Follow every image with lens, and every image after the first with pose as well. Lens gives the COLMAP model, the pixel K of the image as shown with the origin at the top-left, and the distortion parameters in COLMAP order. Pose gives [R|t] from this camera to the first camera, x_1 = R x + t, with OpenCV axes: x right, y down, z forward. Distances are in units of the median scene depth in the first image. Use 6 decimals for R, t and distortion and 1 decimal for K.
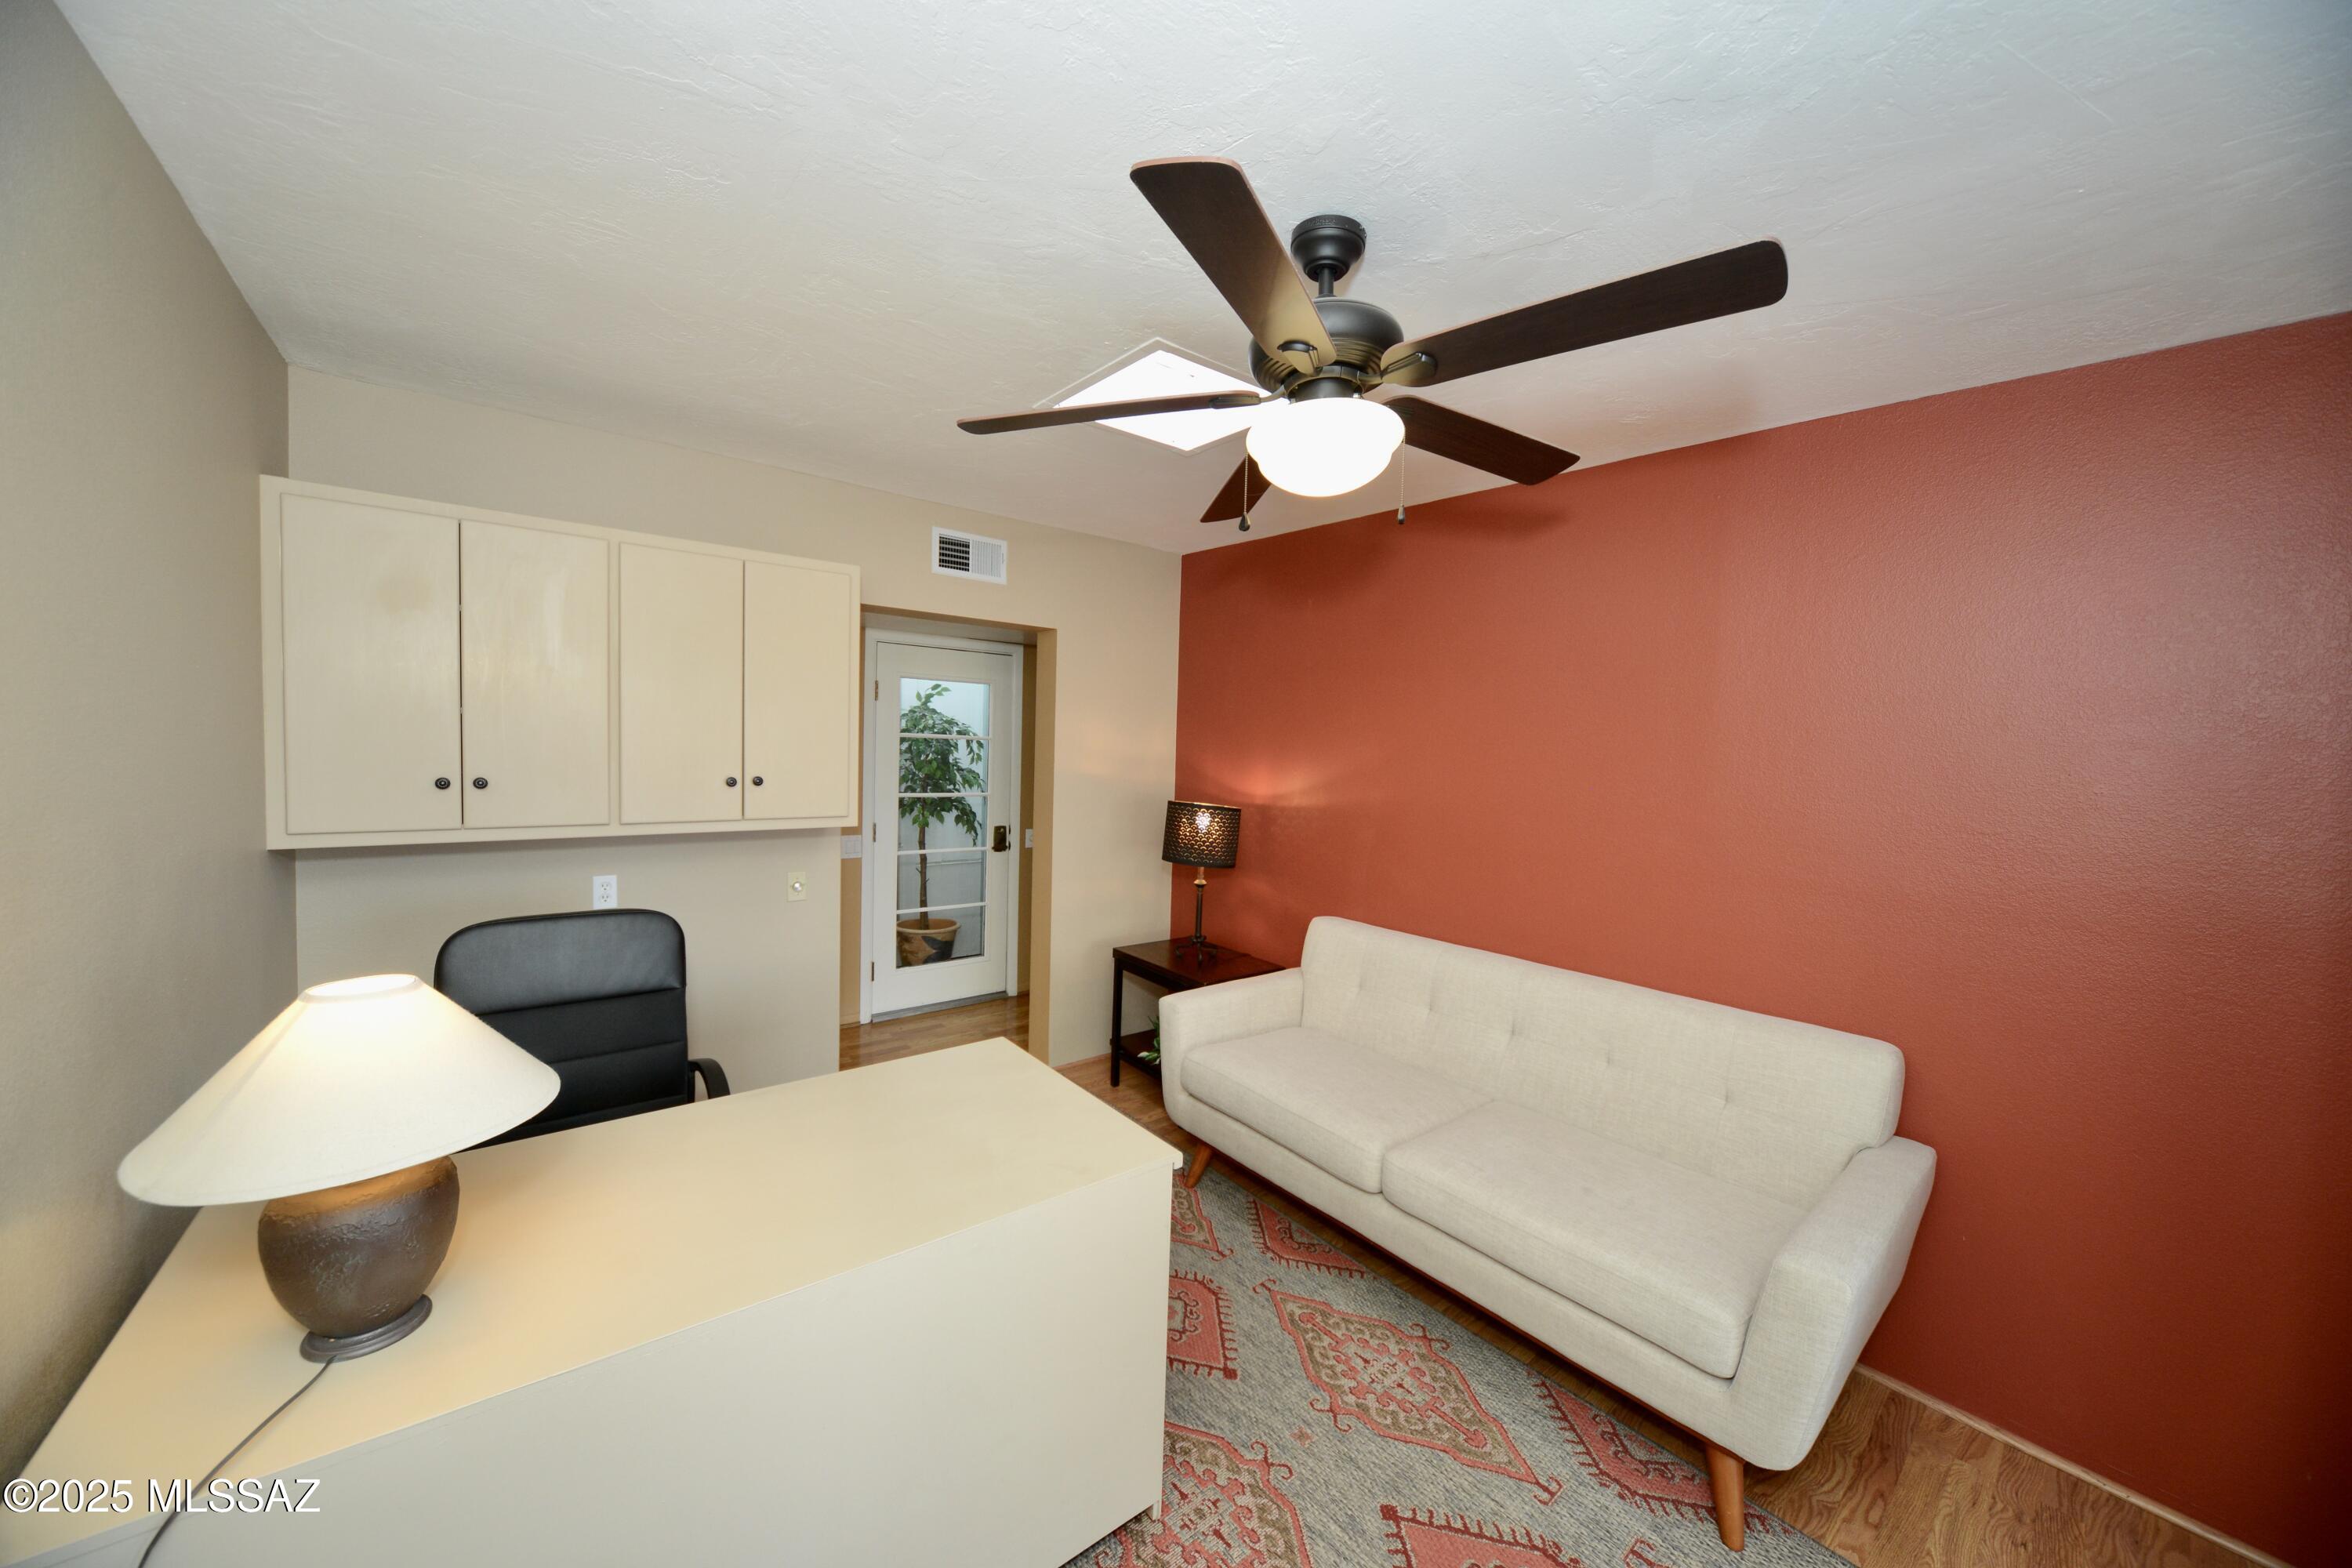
lens RADIAL K [[811.7, 0, 1169.4], [0, 811.7, 785.4], [0, 0, 1]] dist [-0.021122, -0.000075]
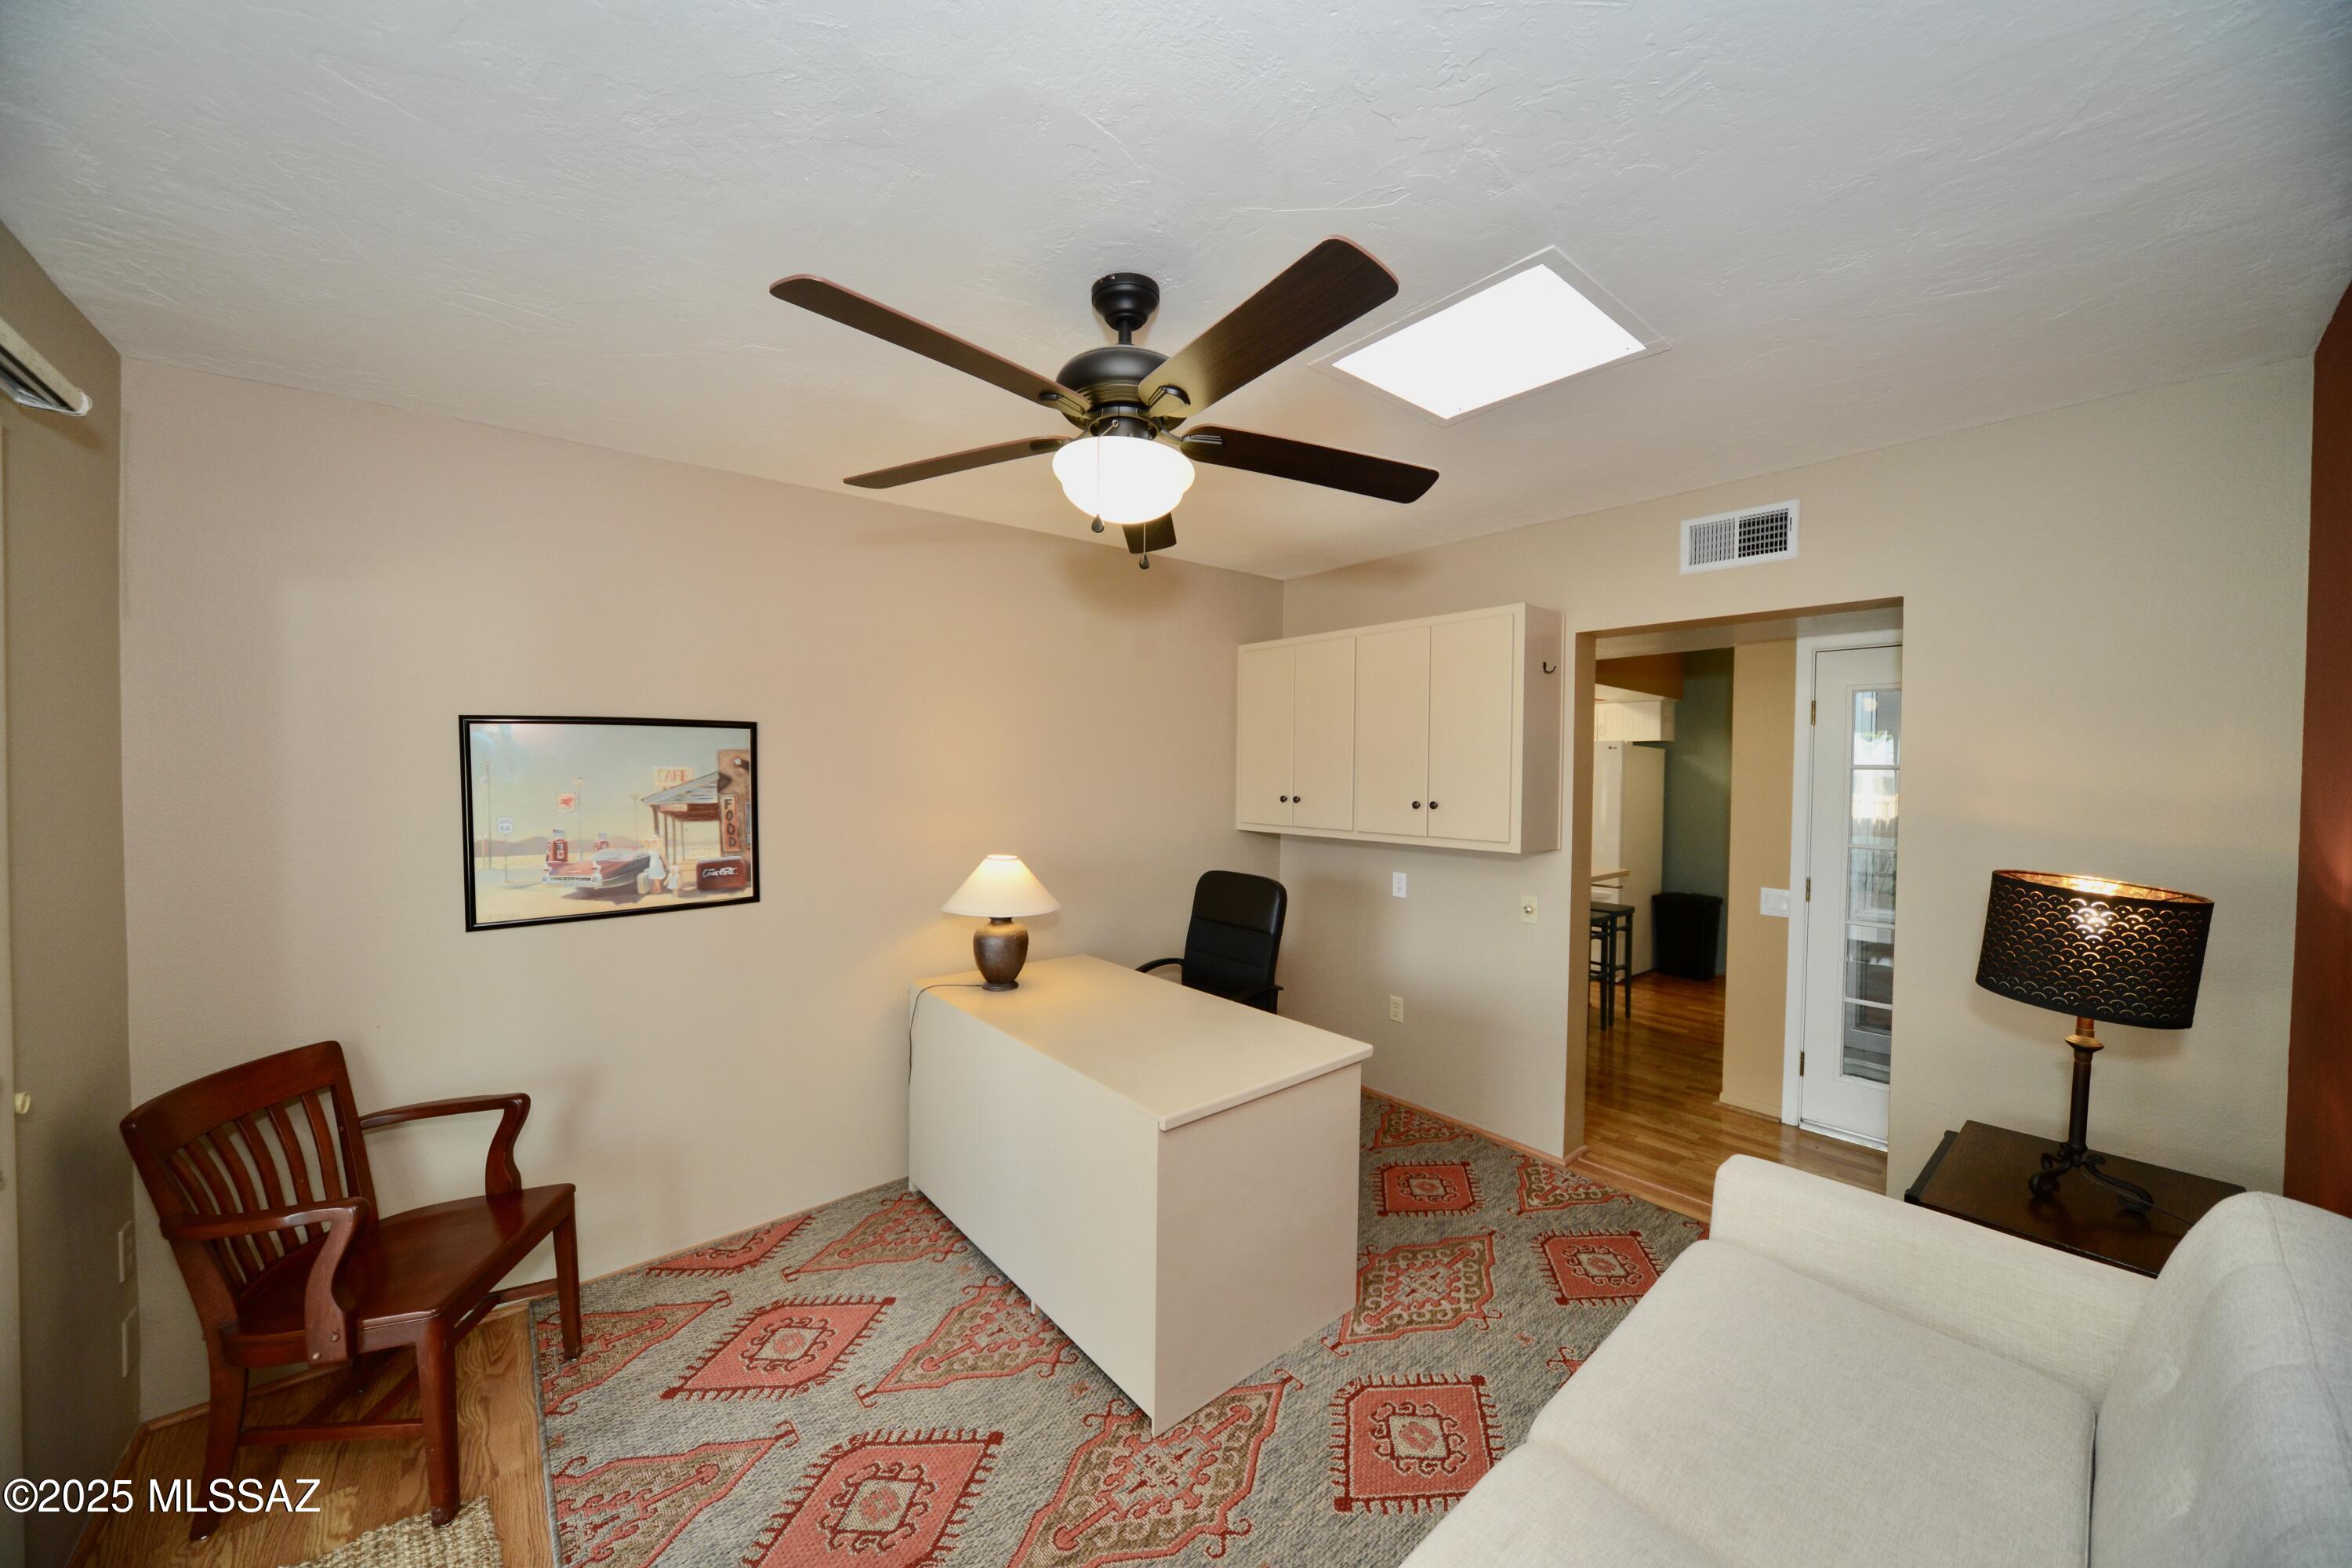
lens RADIAL K [[811.7, 0, 1169.4], [0, 811.7, 785.4], [0, 0, 1]] dist [-0.021122, -0.000075]
pose [[0.026480, -0.008587, -0.999612, 1.104658], [-0.057388, 0.998301, -0.010096, -0.000193], [0.998001, 0.057633, 0.025943, 0.911305]]
